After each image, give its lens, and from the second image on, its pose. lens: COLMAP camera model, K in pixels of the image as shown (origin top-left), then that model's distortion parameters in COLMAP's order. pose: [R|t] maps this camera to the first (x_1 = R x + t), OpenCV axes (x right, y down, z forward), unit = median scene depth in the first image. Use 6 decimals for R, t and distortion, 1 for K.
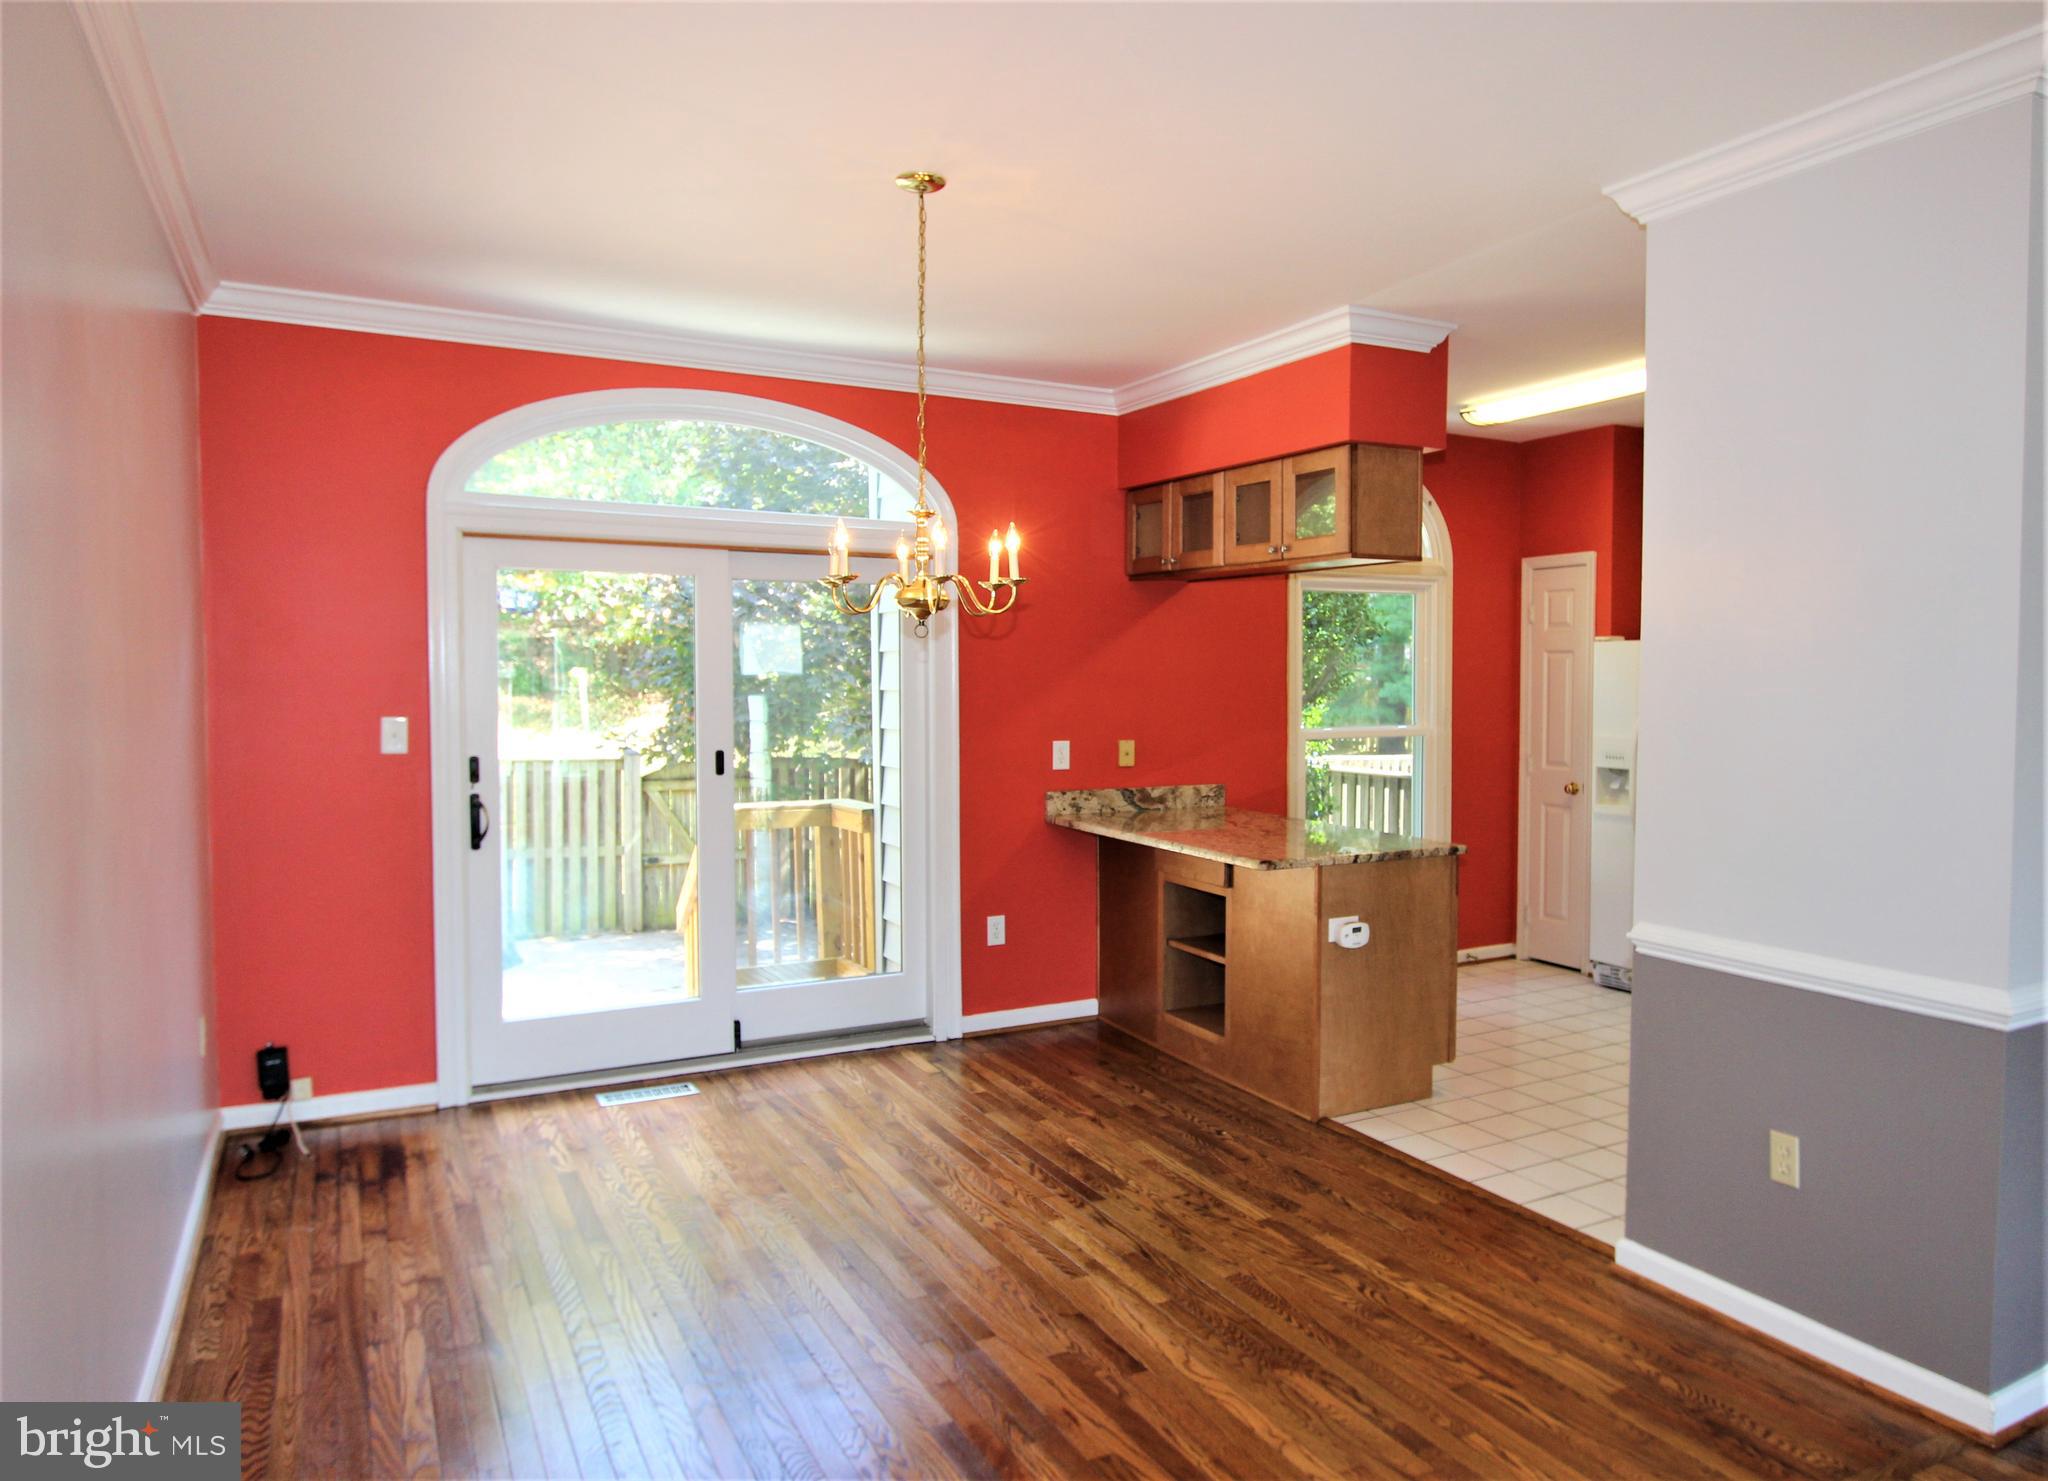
lens RADIAL K [[1361.5, 0, 1139.6], [0, 1361.5, 747.7], [0, 0, 1]] dist [-0.005078, 0.001026]
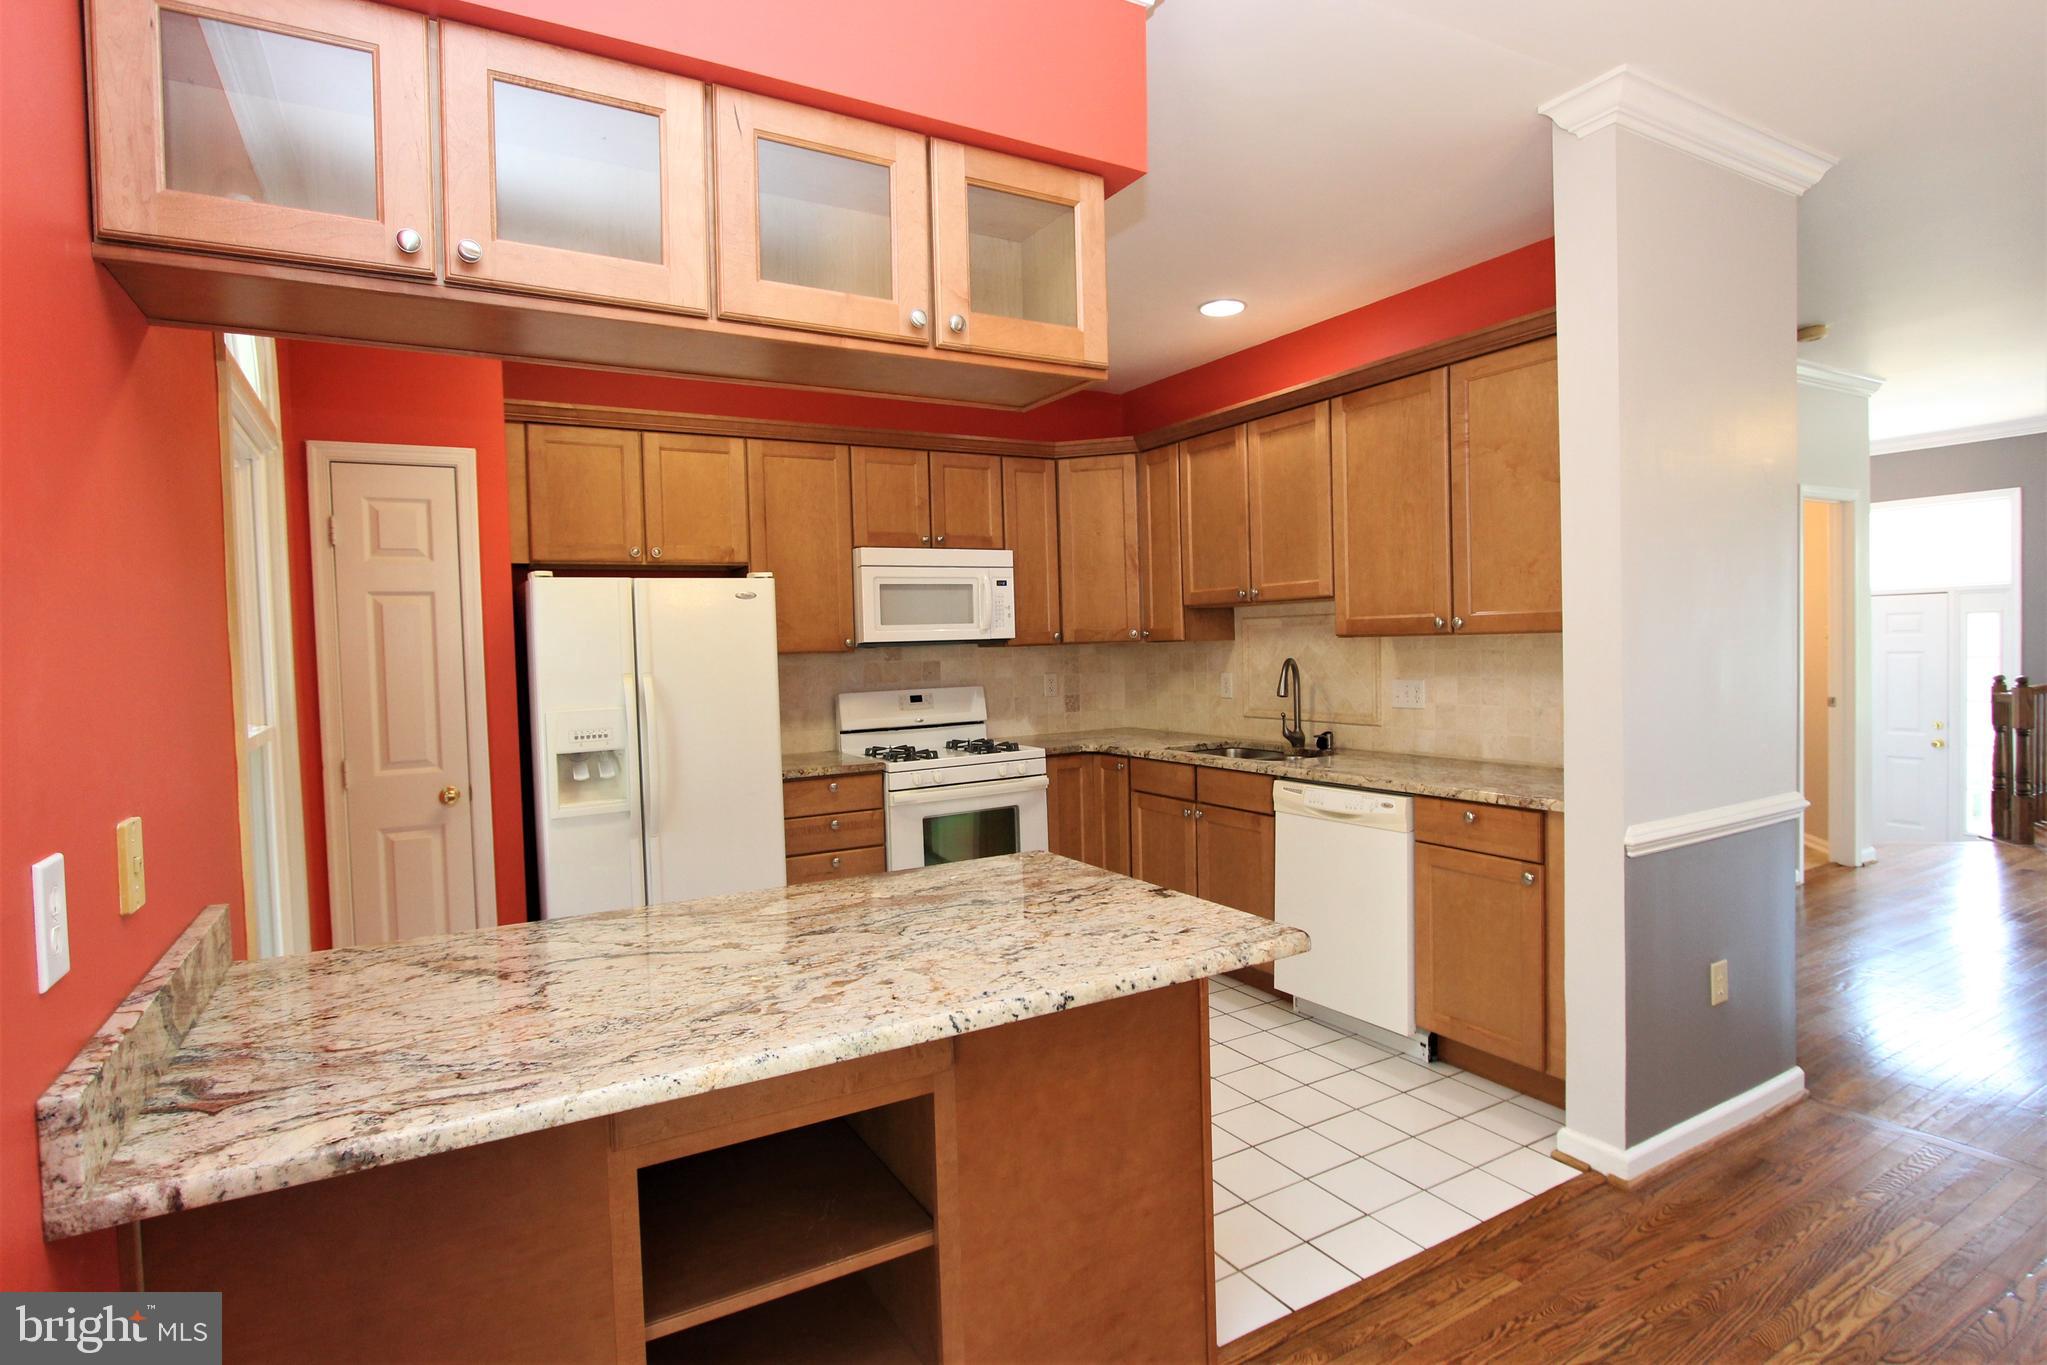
lens RADIAL K [[1046.0, 0, 1027.2], [0, 1046.0, 680.0], [0, 0, 1]] dist [-0.011740, -0.001197]
pose [[0.002902, -0.039599, 0.999211, -0.206717], [0.084330, 0.995666, 0.039214, -0.025151], [-0.996434, 0.084150, 0.006229, 0.750766]]
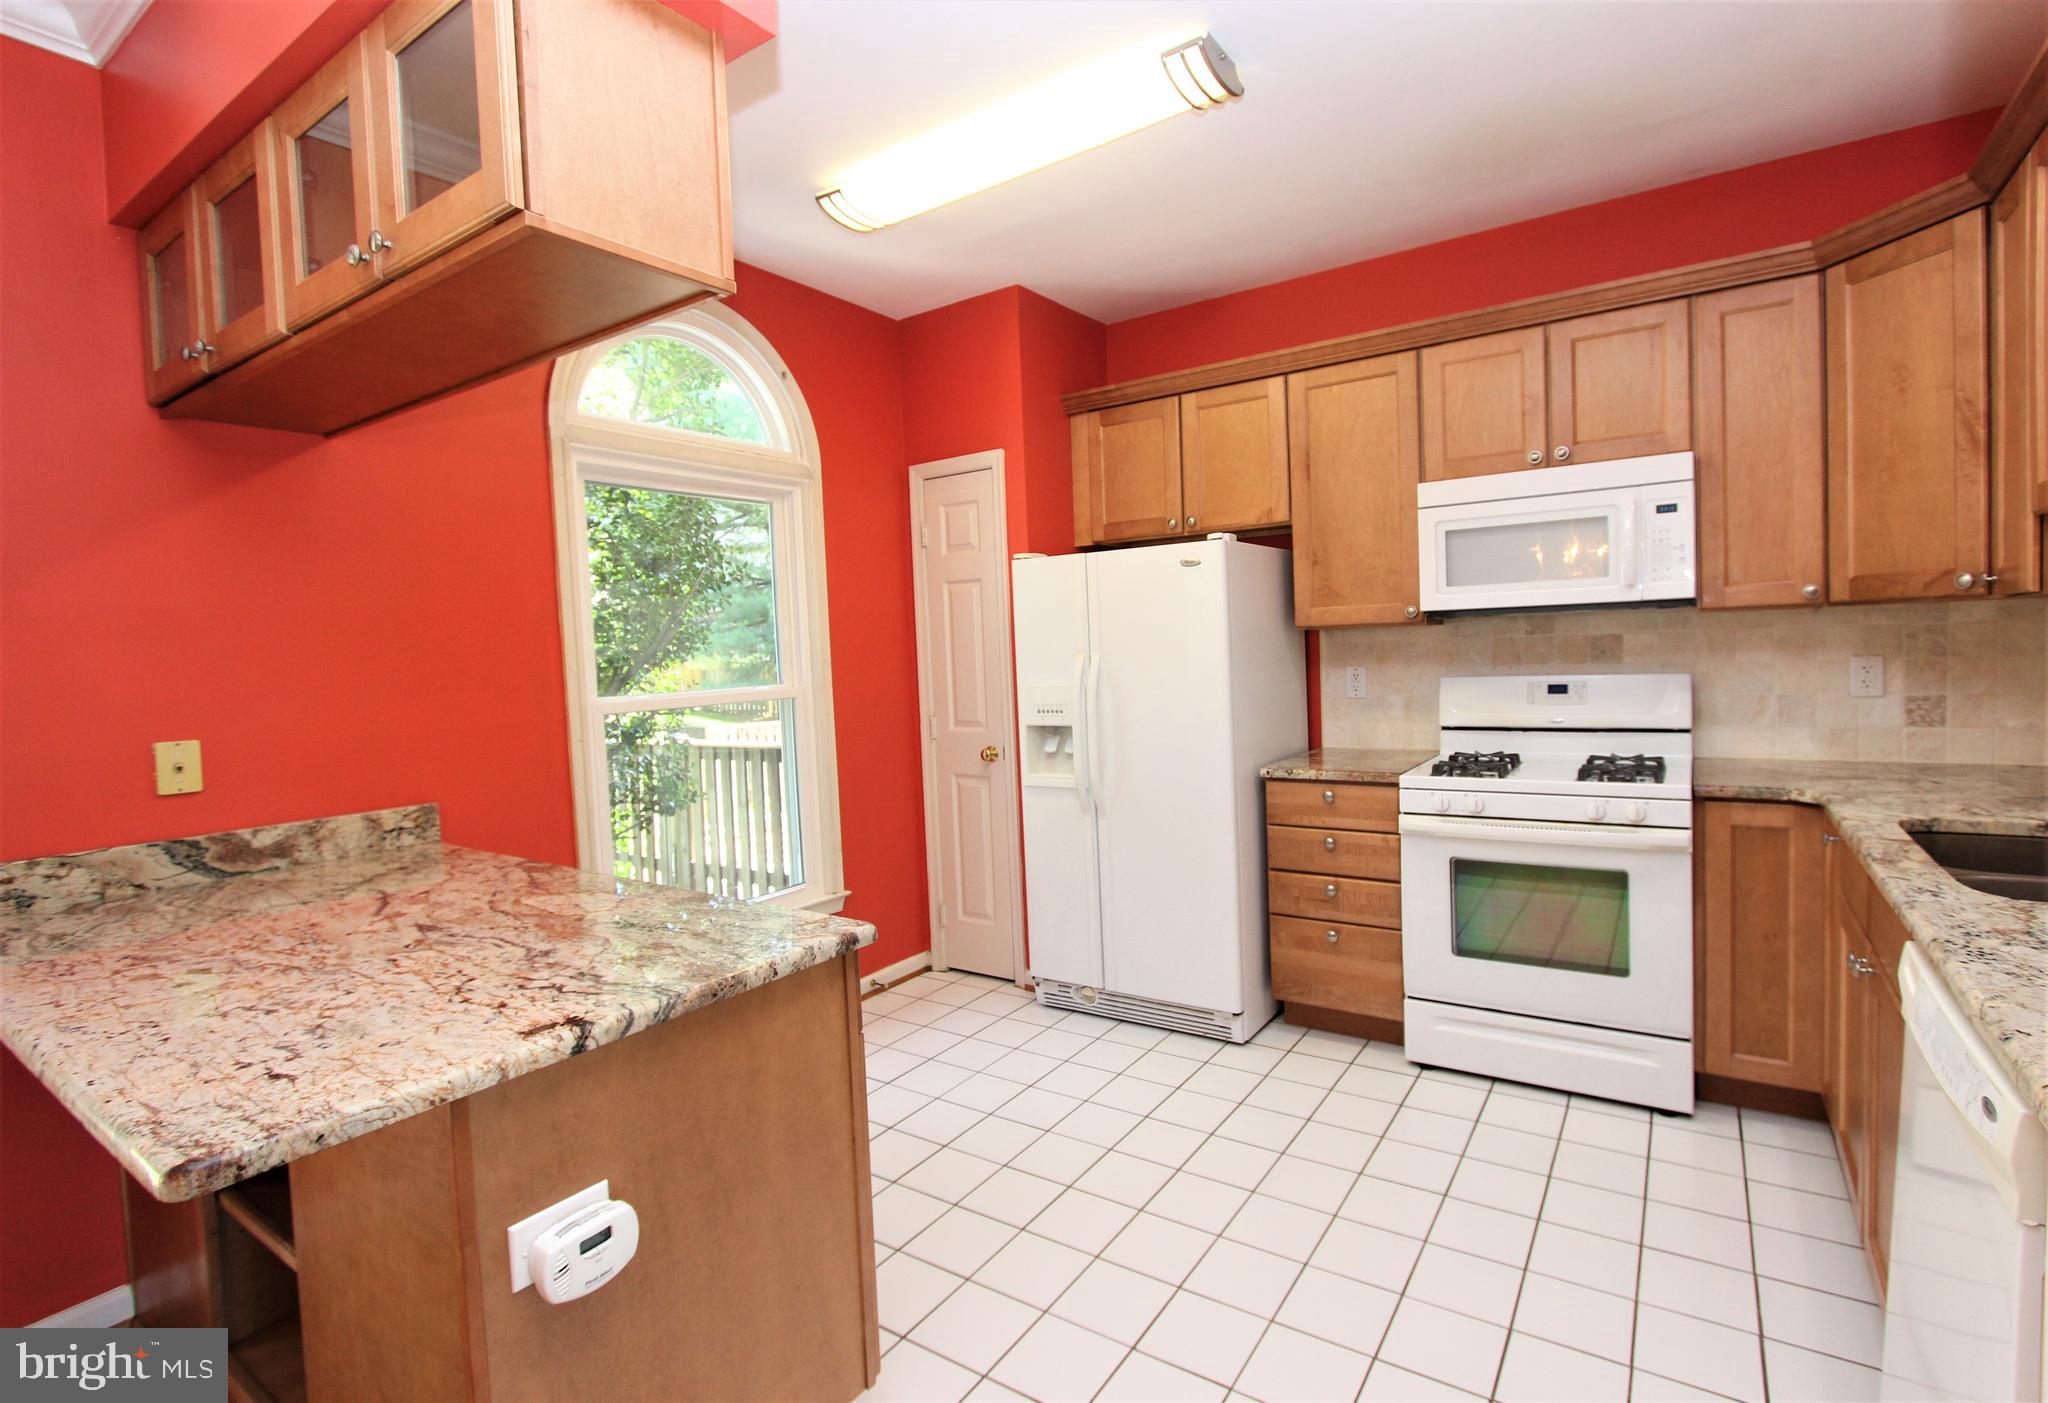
lens RADIAL K [[965.4, 0, 1068.6], [0, 965.4, 691.8], [0, 0, 1]] dist [-0.018274, 0.000730]
pose [[0.894471, -0.056361, 0.443560, 0.119283], [0.063990, 0.997948, -0.002235, -0.001678], [-0.442524, 0.030383, 0.896242, 0.507592]]
